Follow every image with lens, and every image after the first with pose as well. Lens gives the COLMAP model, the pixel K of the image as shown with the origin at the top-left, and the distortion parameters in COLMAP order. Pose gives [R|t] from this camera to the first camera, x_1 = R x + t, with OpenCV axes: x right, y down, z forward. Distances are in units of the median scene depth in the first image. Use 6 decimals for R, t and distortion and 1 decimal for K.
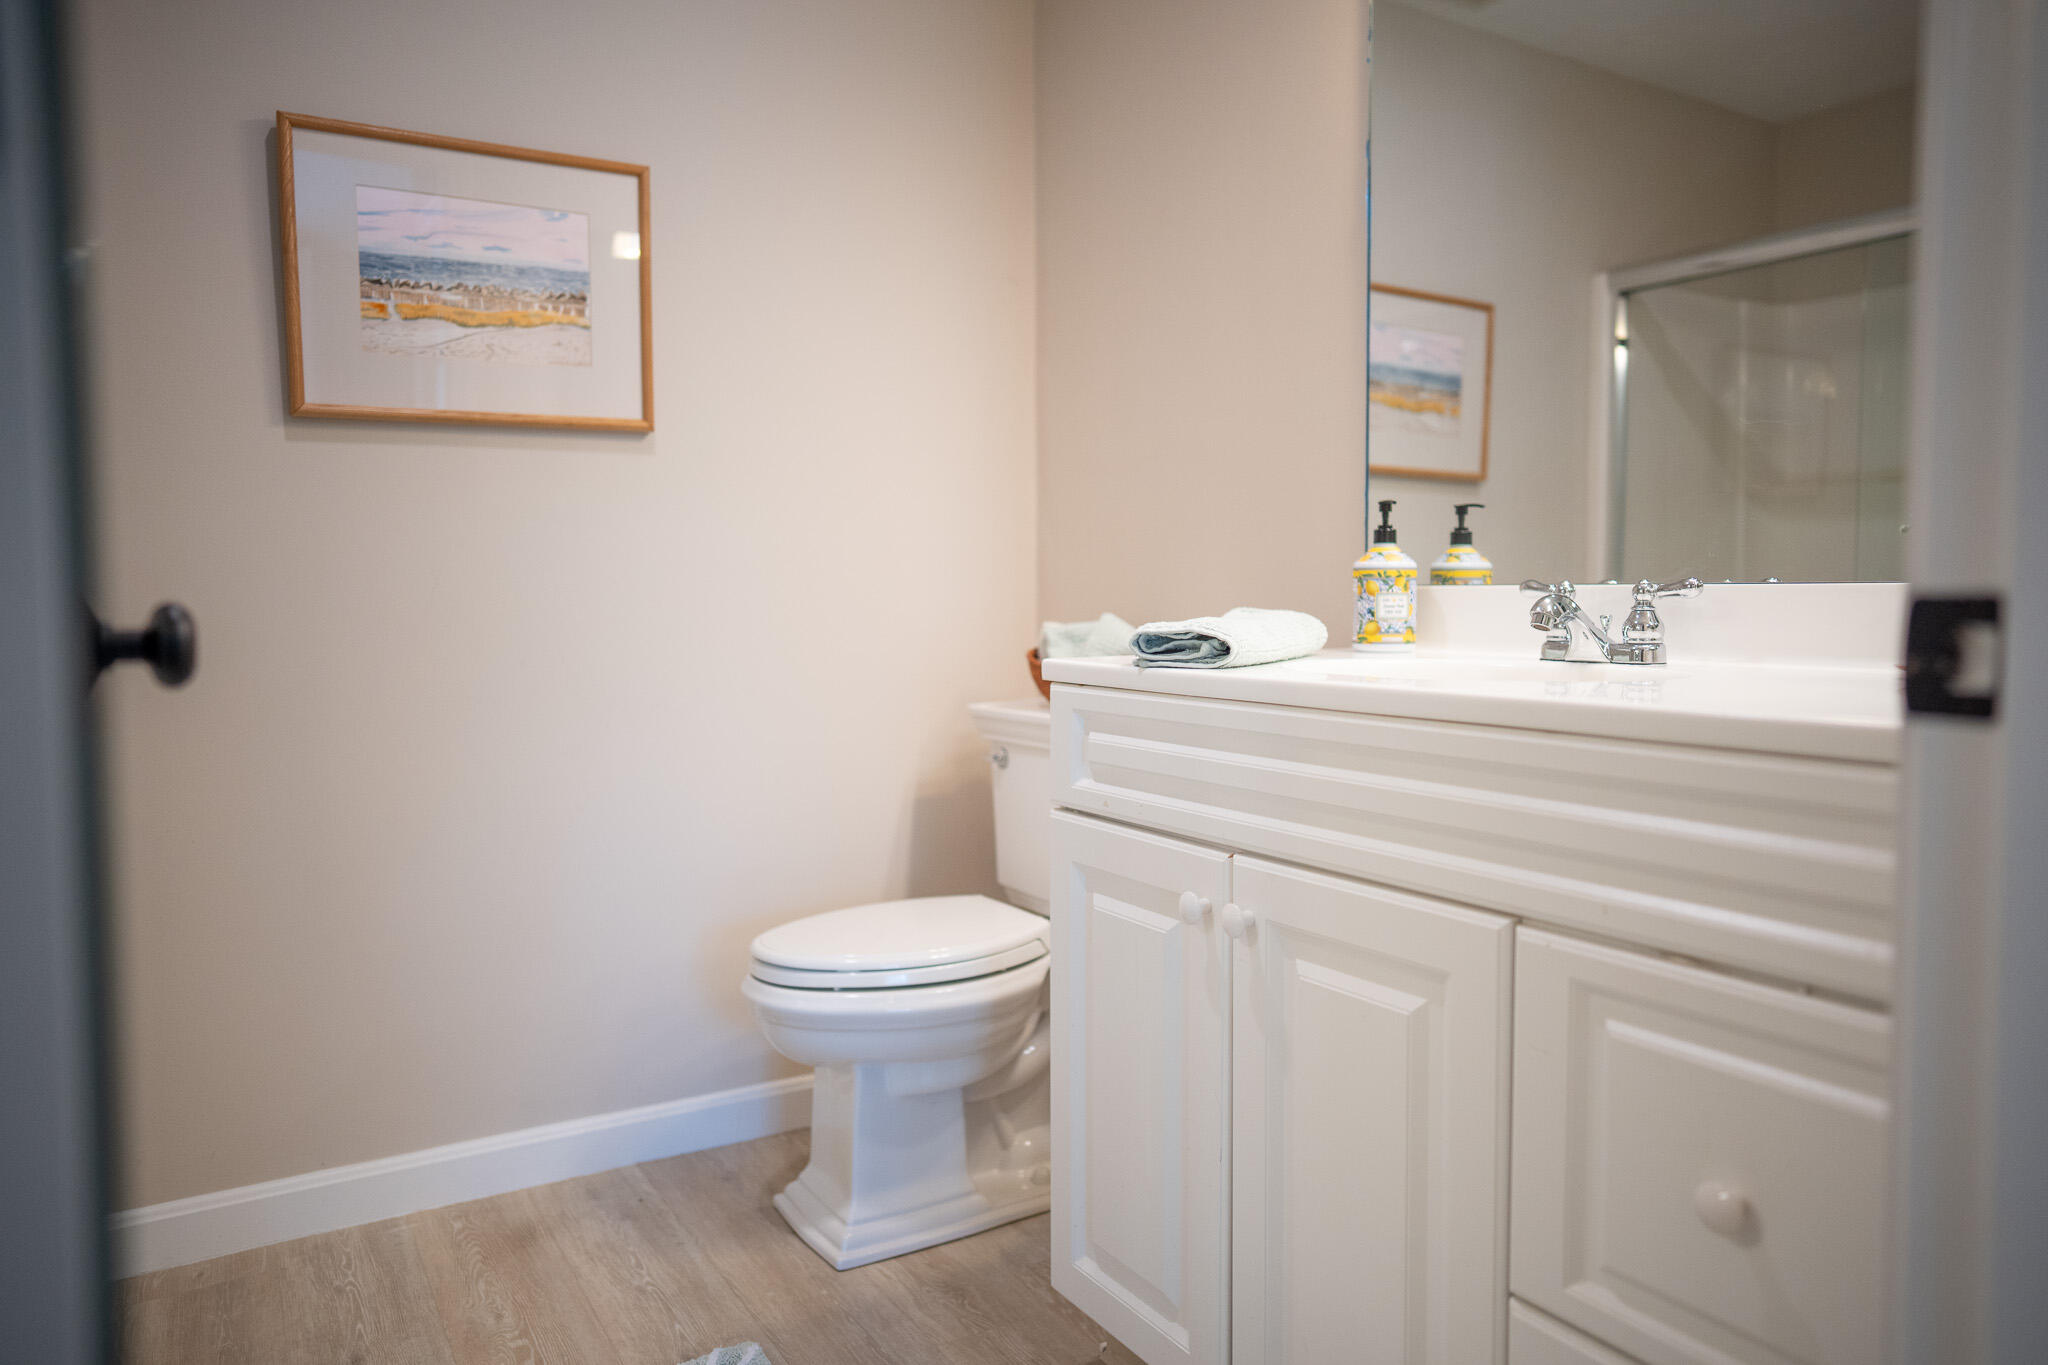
lens RADIAL K [[1341.7, 0, 1024.0], [0, 1341.7, 682.5], [0, 0, 1]] dist [-0.059533, 0.067872]
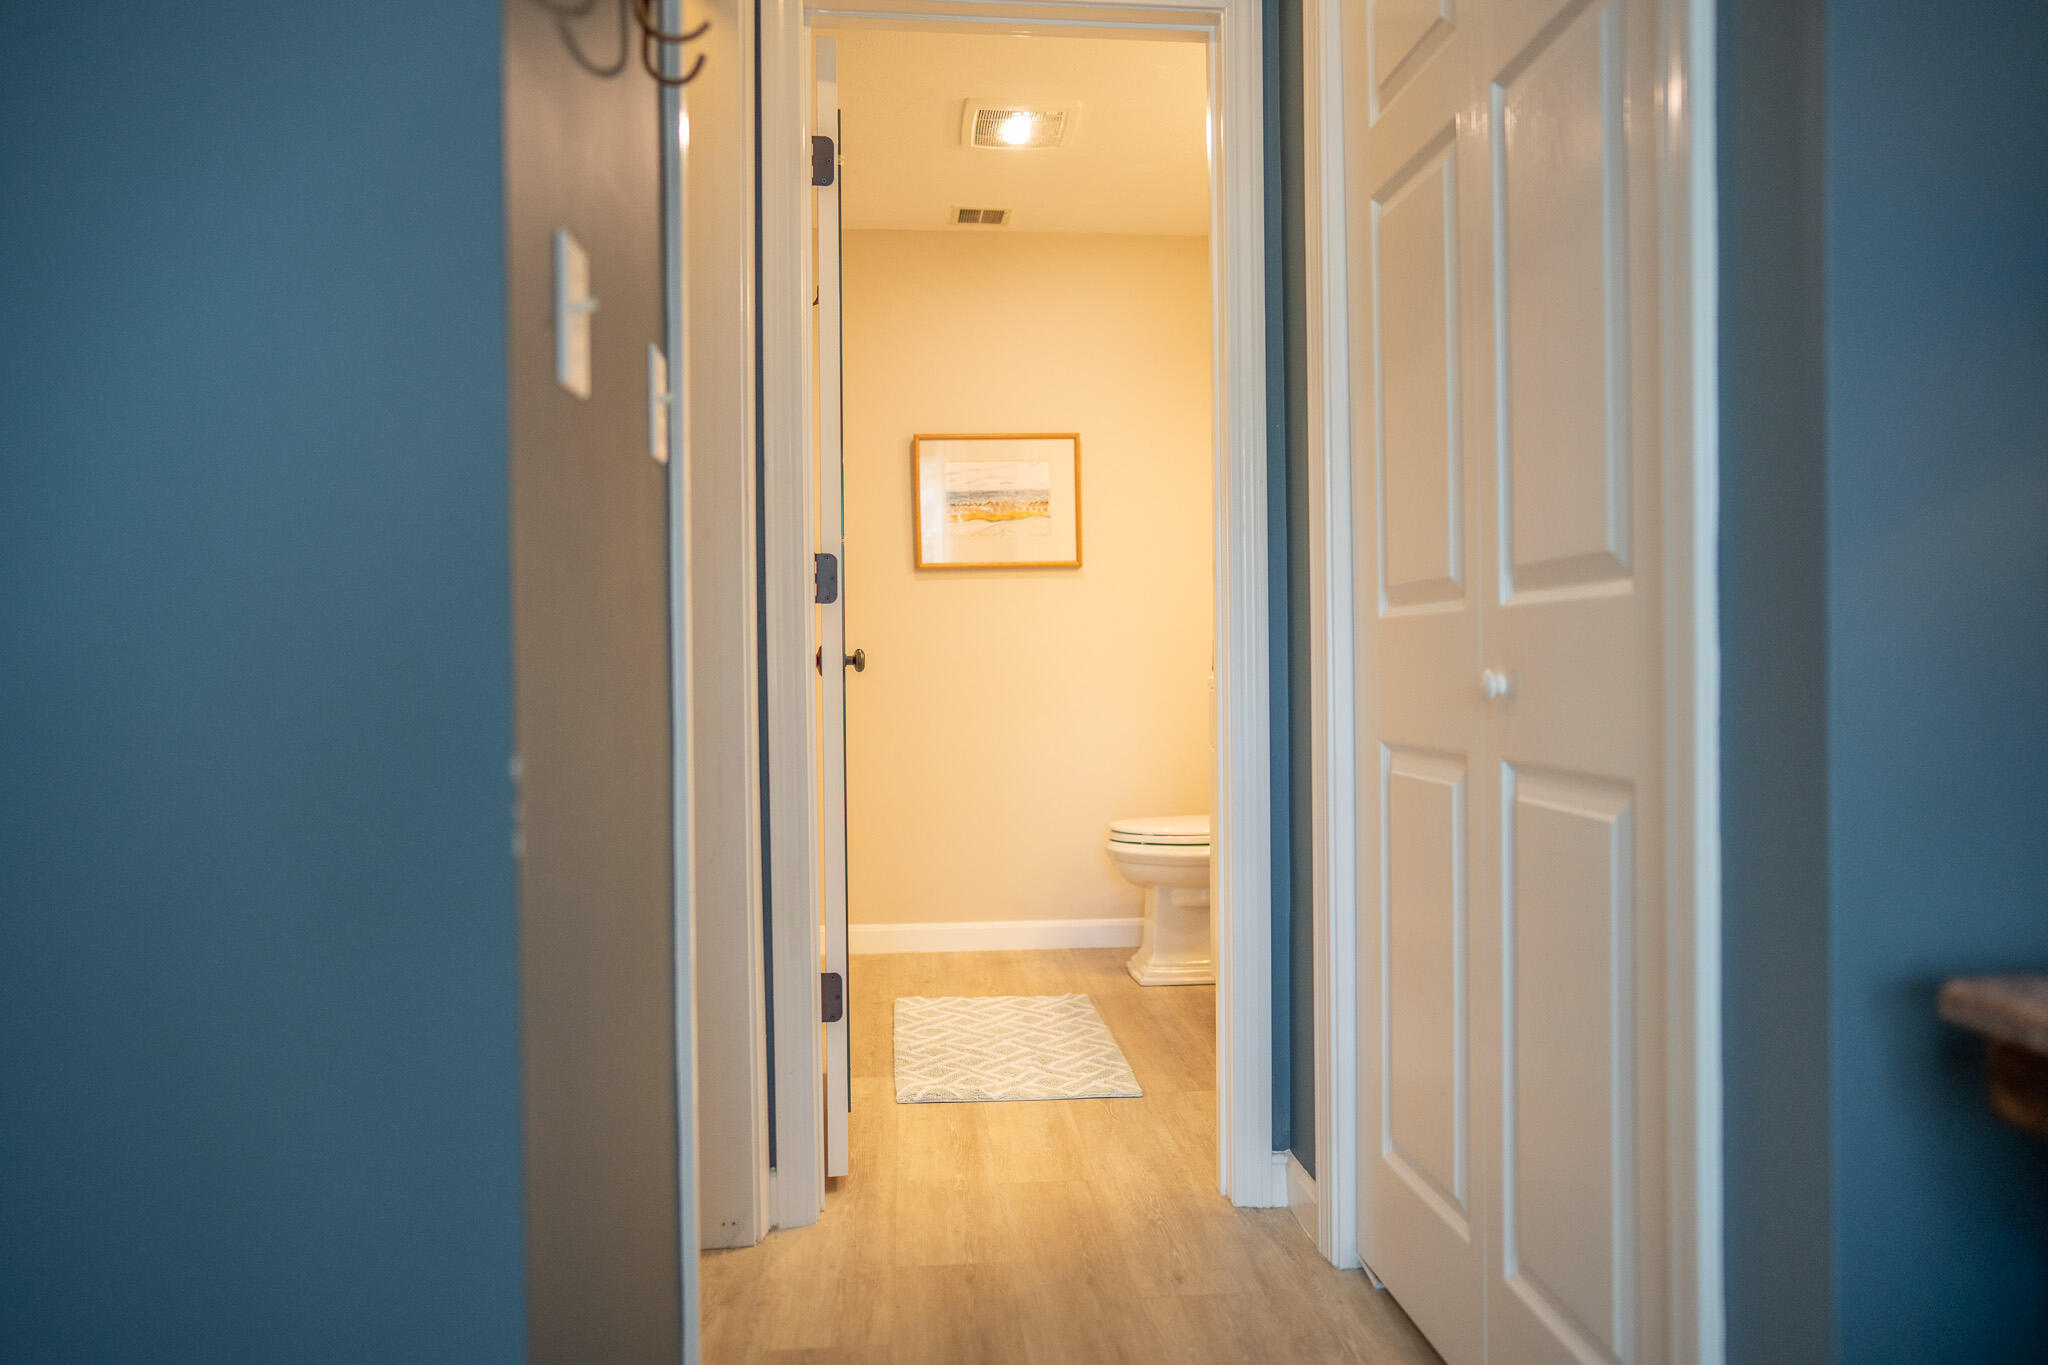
lens RADIAL K [[1341.7, 0, 1024.0], [0, 1341.7, 682.5], [0, 0, 1]] dist [-0.059533, 0.067872]
pose [[0.892807, 0.002227, -0.450434, 0.568001], [-0.021570, 0.999052, -0.037815, 0.061860], [0.449922, 0.043477, 0.892009, -0.835112]]
